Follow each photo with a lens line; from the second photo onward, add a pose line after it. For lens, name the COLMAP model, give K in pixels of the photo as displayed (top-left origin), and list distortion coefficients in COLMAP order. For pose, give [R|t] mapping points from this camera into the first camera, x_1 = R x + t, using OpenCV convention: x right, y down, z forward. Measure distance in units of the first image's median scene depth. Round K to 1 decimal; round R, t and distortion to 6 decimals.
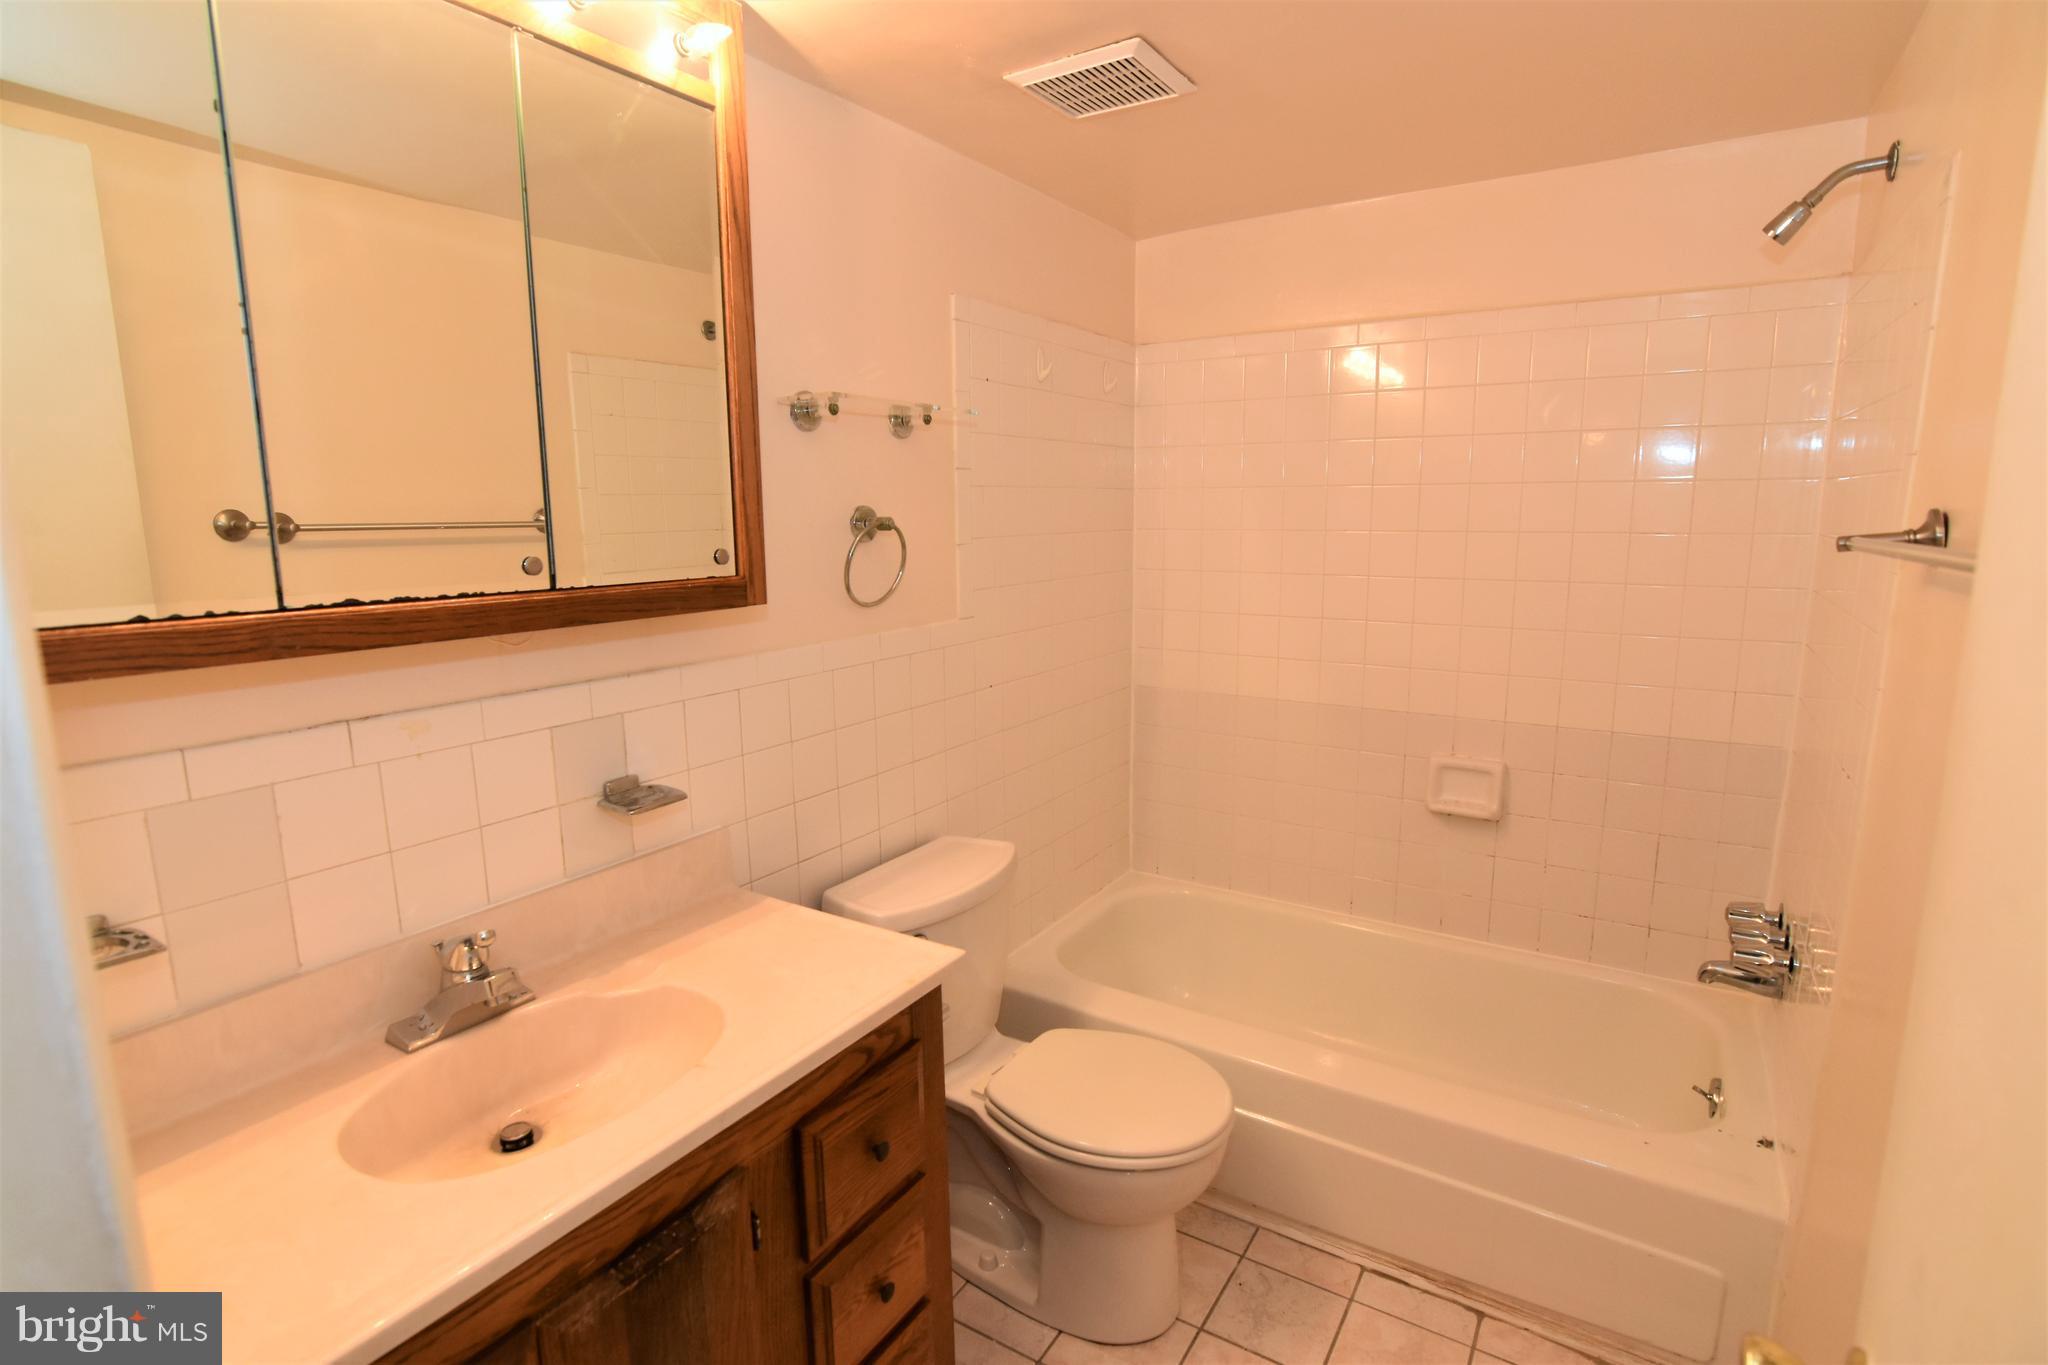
lens RADIAL K [[1002.6, 0, 1024.0], [0, 1002.6, 682.5], [0, 0, 1]] dist [-0.032792, 0.010776]
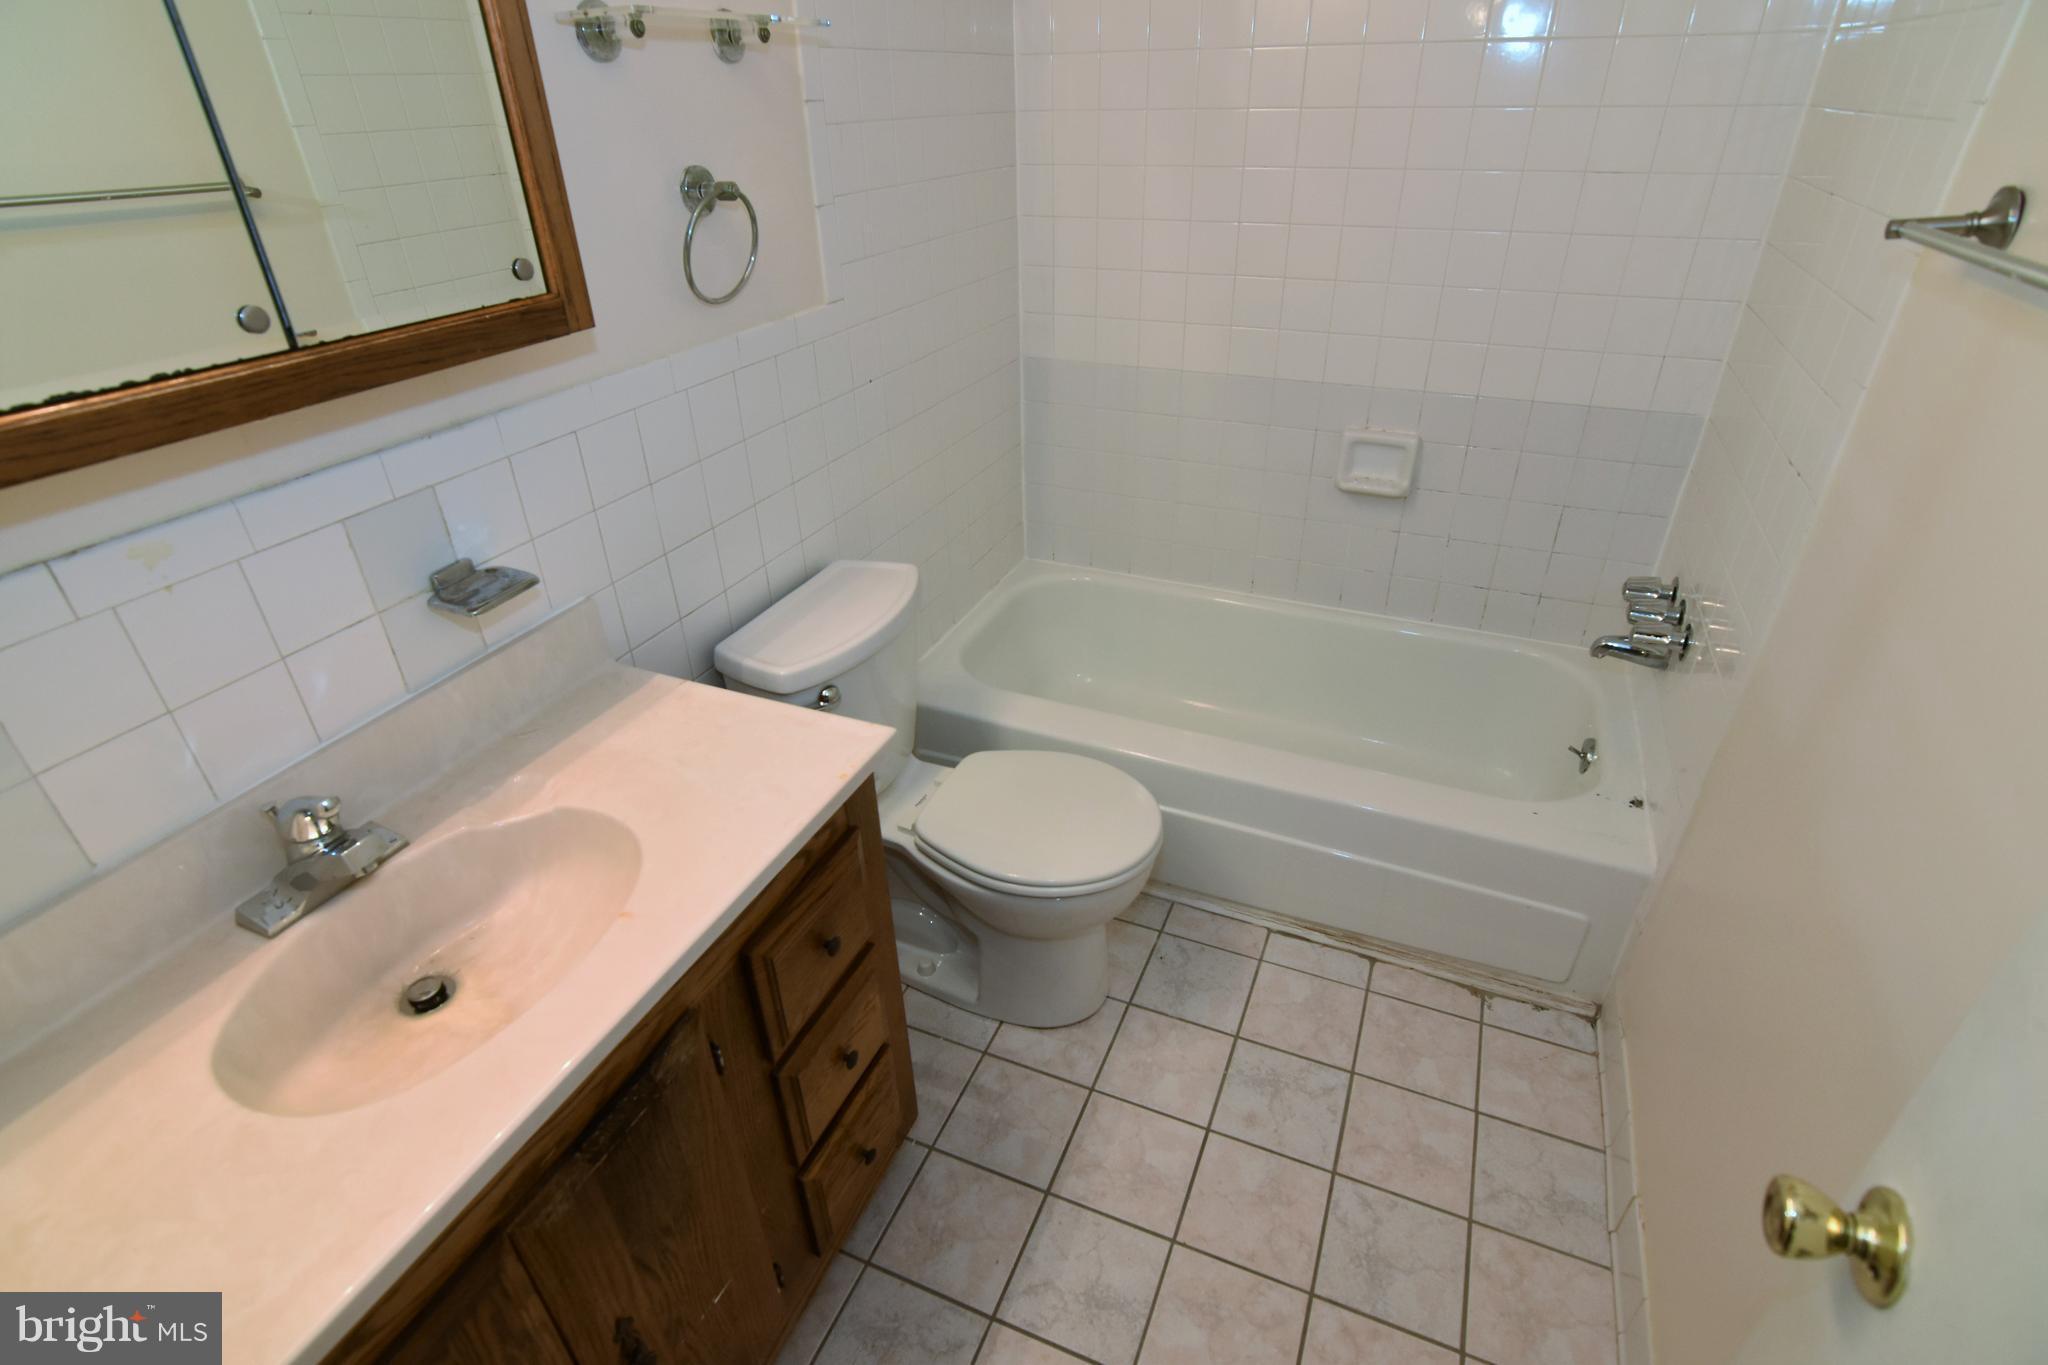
lens RADIAL K [[1002.6, 0, 1024.0], [0, 1002.6, 682.5], [0, 0, 1]] dist [-0.032792, 0.010776]
pose [[0.988253, -0.087591, 0.125235, -0.043988], [0.037733, 0.933936, 0.355442, -0.073218], [-0.148095, -0.346541, 0.926271, 0.127112]]
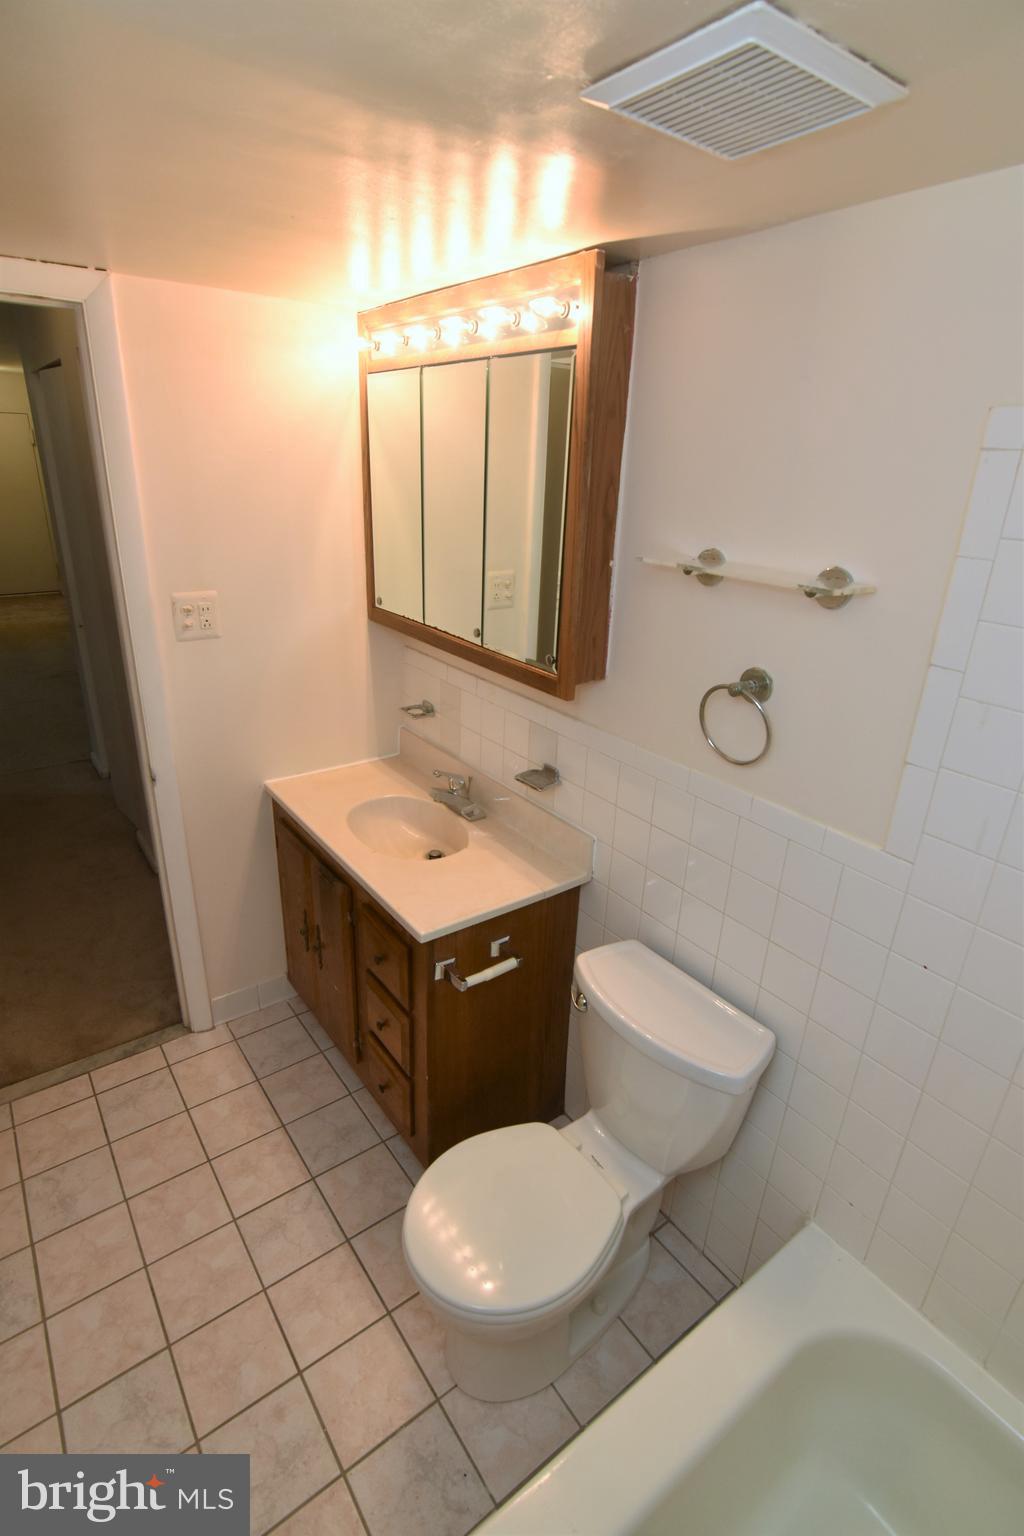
lens RADIAL K [[752.0, 0, 512.0], [0, 752.0, 768.0], [0, 0, 1]] dist [-0.032792, 0.010776]
pose [[-0.362791, 0.351758, -0.862930, 0.651768], [-0.192806, 0.877648, 0.438817, -0.401016], [0.911706, 0.325576, -0.250582, 1.089859]]
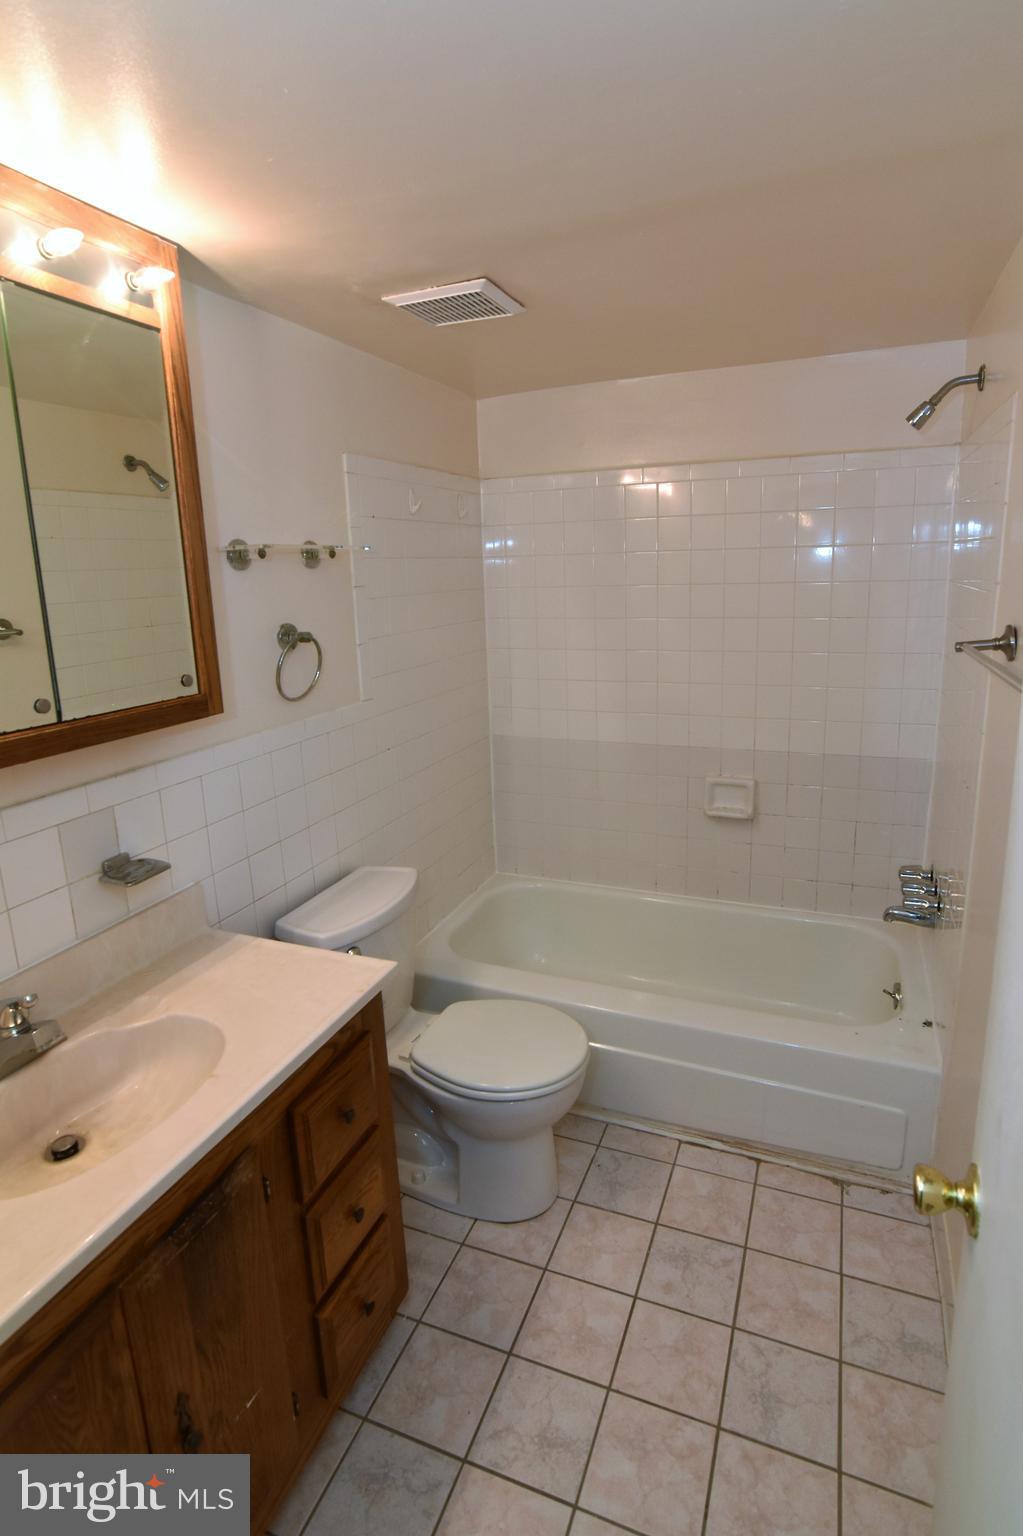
lens RADIAL K [[784.7, 0, 534.2], [0, 784.7, 735.6], [0, 0, 1]] dist [-0.031703, 0.010800]
pose [[0.981471, -0.058883, 0.182337, -0.042668], [0.052478, 0.997830, 0.039763, -0.060568], [-0.184283, -0.029458, 0.982432, -0.063507]]
